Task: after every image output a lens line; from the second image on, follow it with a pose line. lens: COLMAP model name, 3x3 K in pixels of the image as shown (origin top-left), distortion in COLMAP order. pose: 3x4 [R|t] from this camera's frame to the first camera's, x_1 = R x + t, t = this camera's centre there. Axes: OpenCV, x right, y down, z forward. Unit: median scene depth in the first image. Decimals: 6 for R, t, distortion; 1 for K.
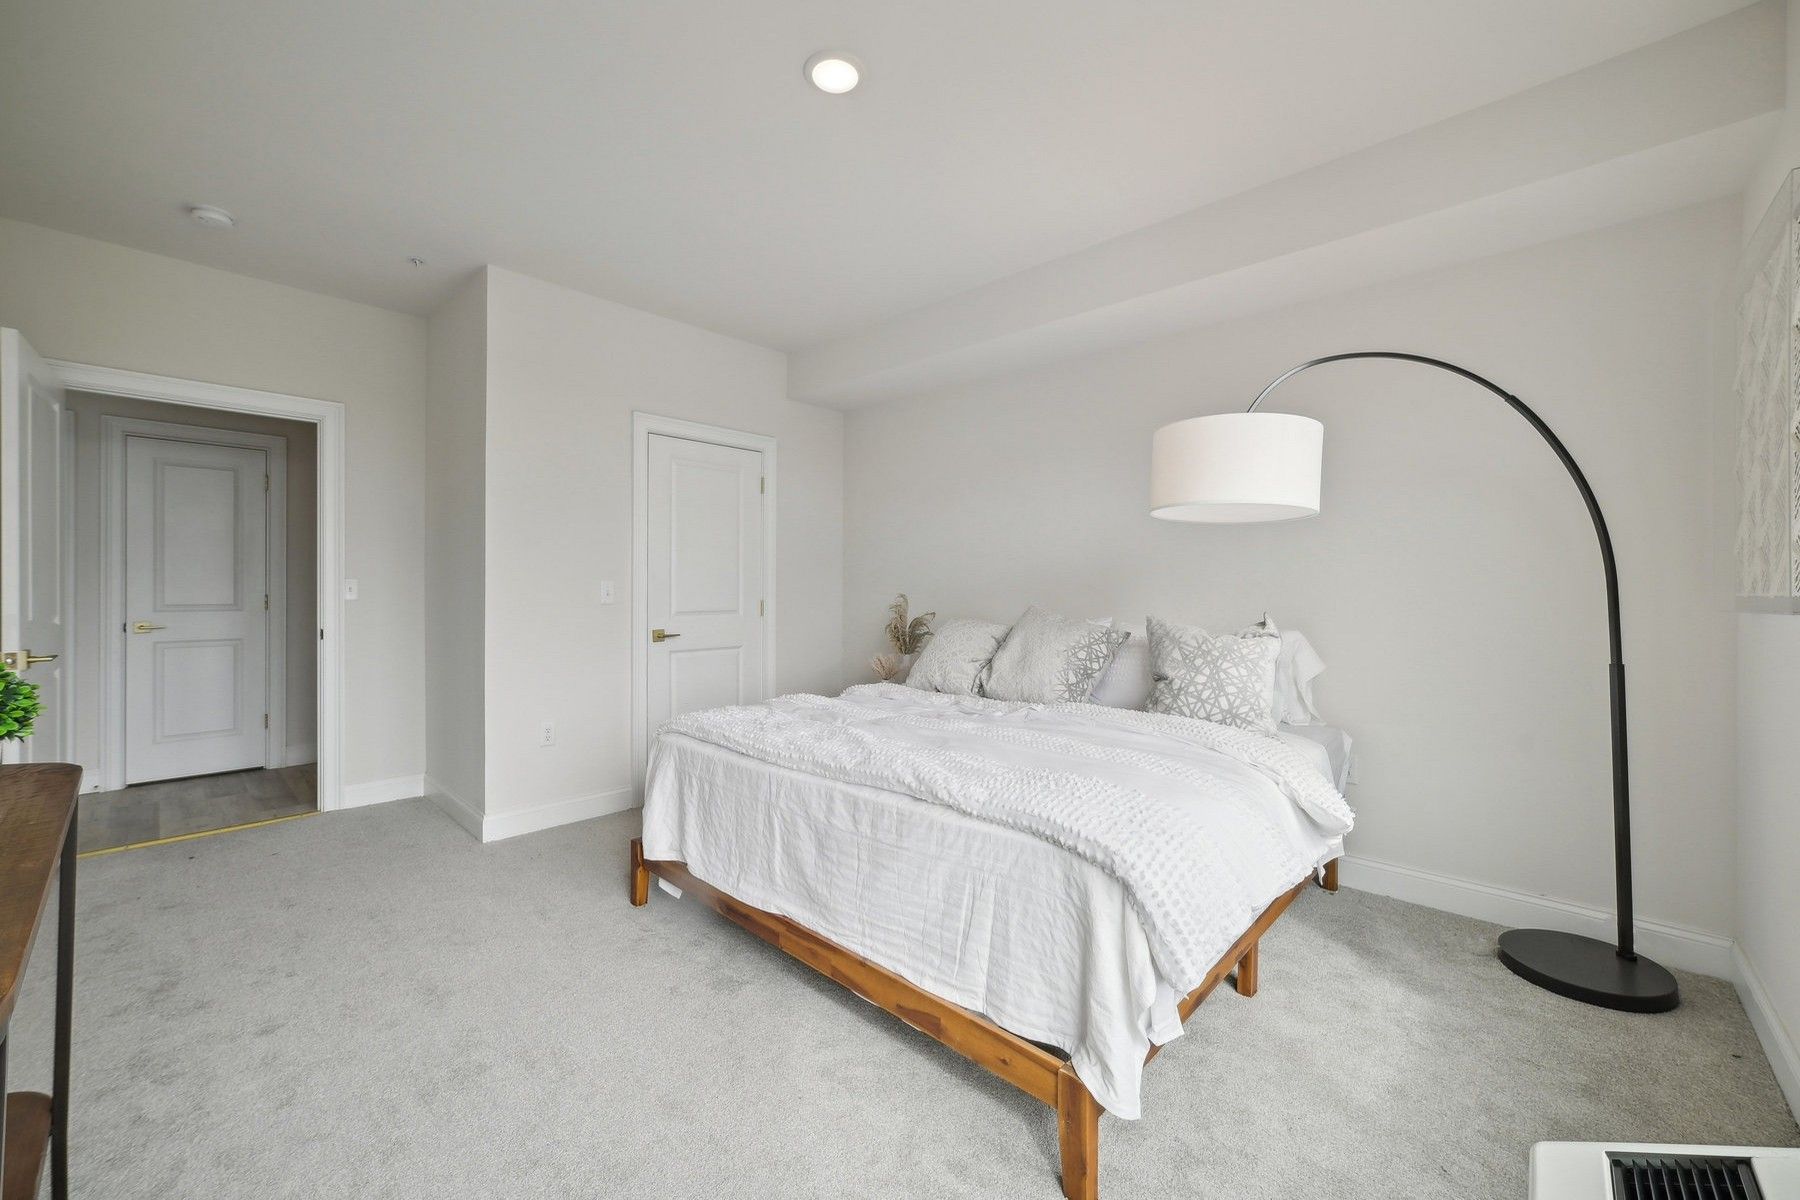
lens RADIAL K [[703.4, 0, 899.1], [0, 703.4, 590.7], [0, 0, 1]] dist [-0.009139, 0.004663]
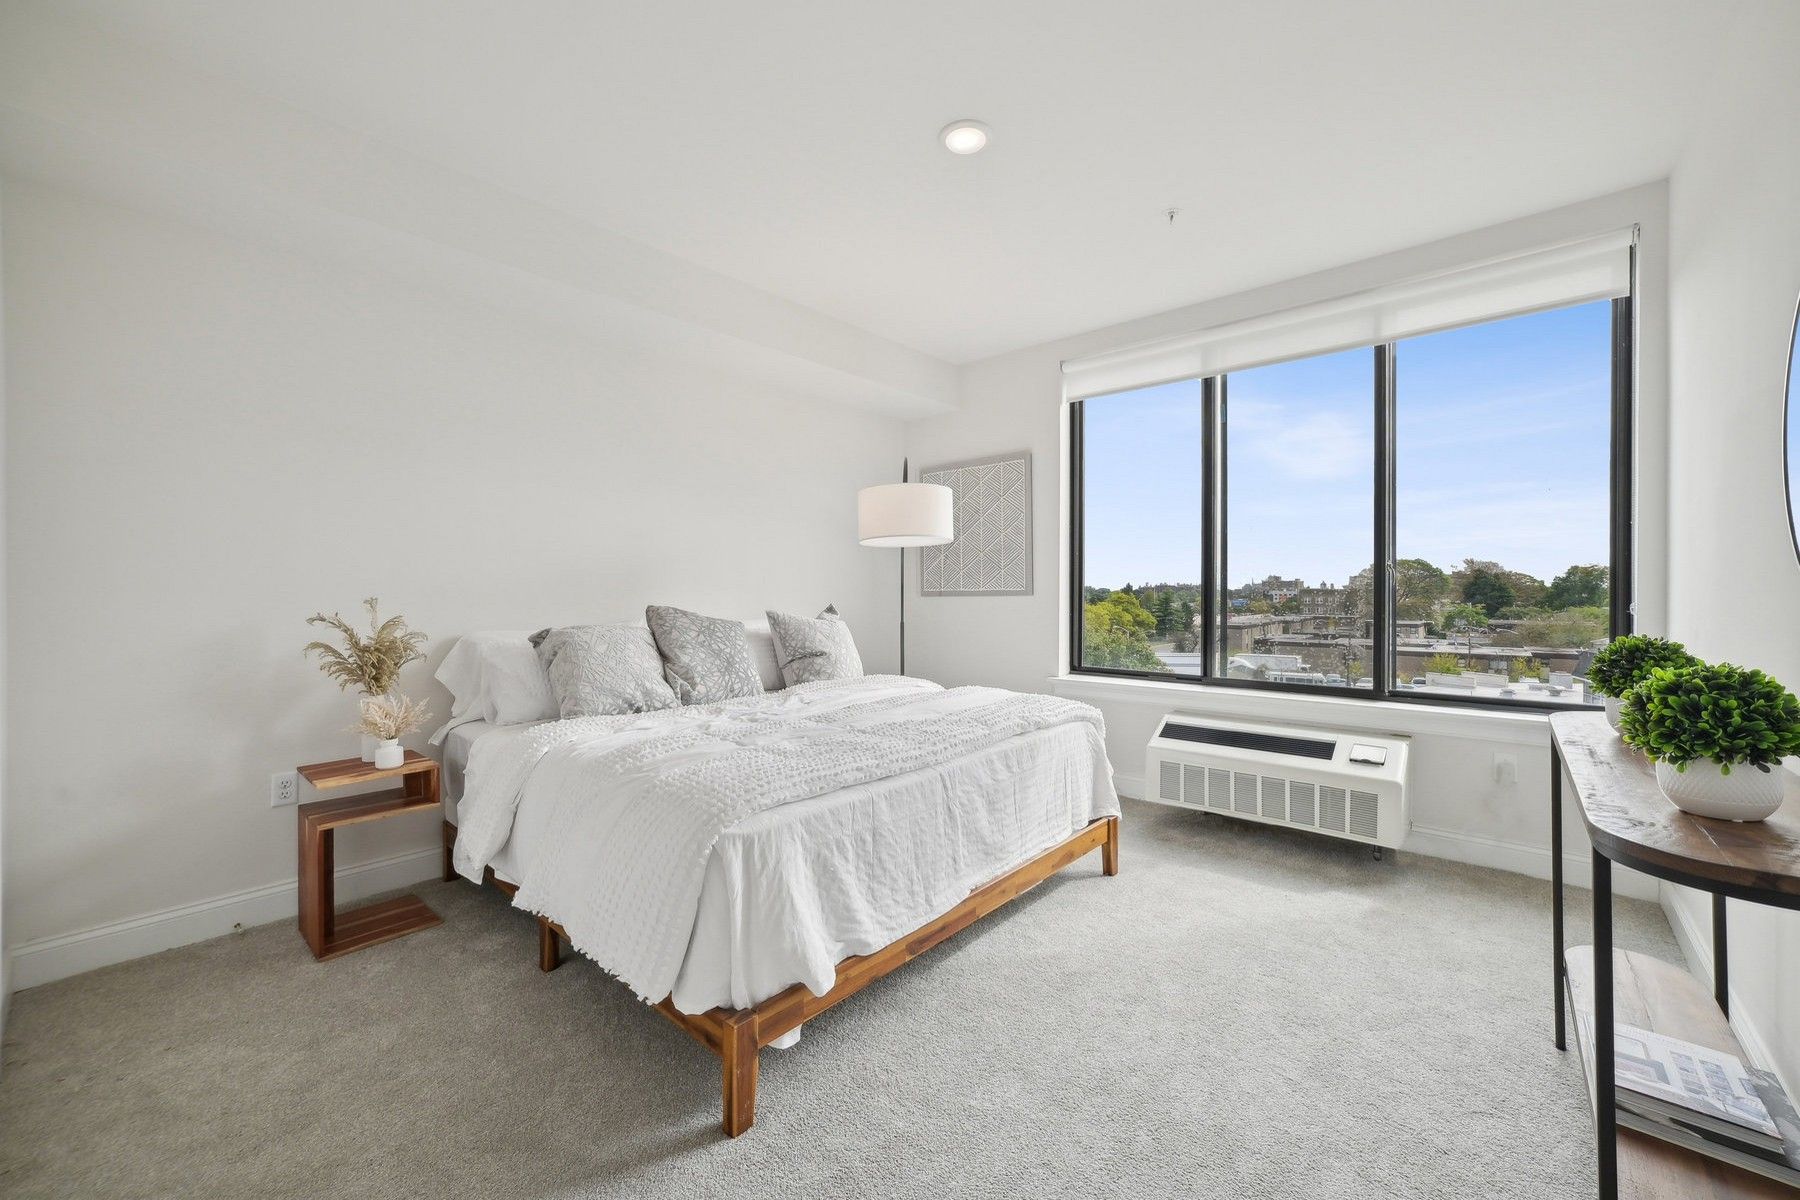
lens RADIAL K [[703.4, 0, 904.1], [0, 703.4, 592.4], [0, 0, 1]] dist [-0.009139, 0.004663]
pose [[-0.036460, -0.007897, 0.999304, -1.220096], [0.004169, 0.999959, 0.008054, -0.004833], [-0.999326, 0.004460, -0.036426, 1.126416]]
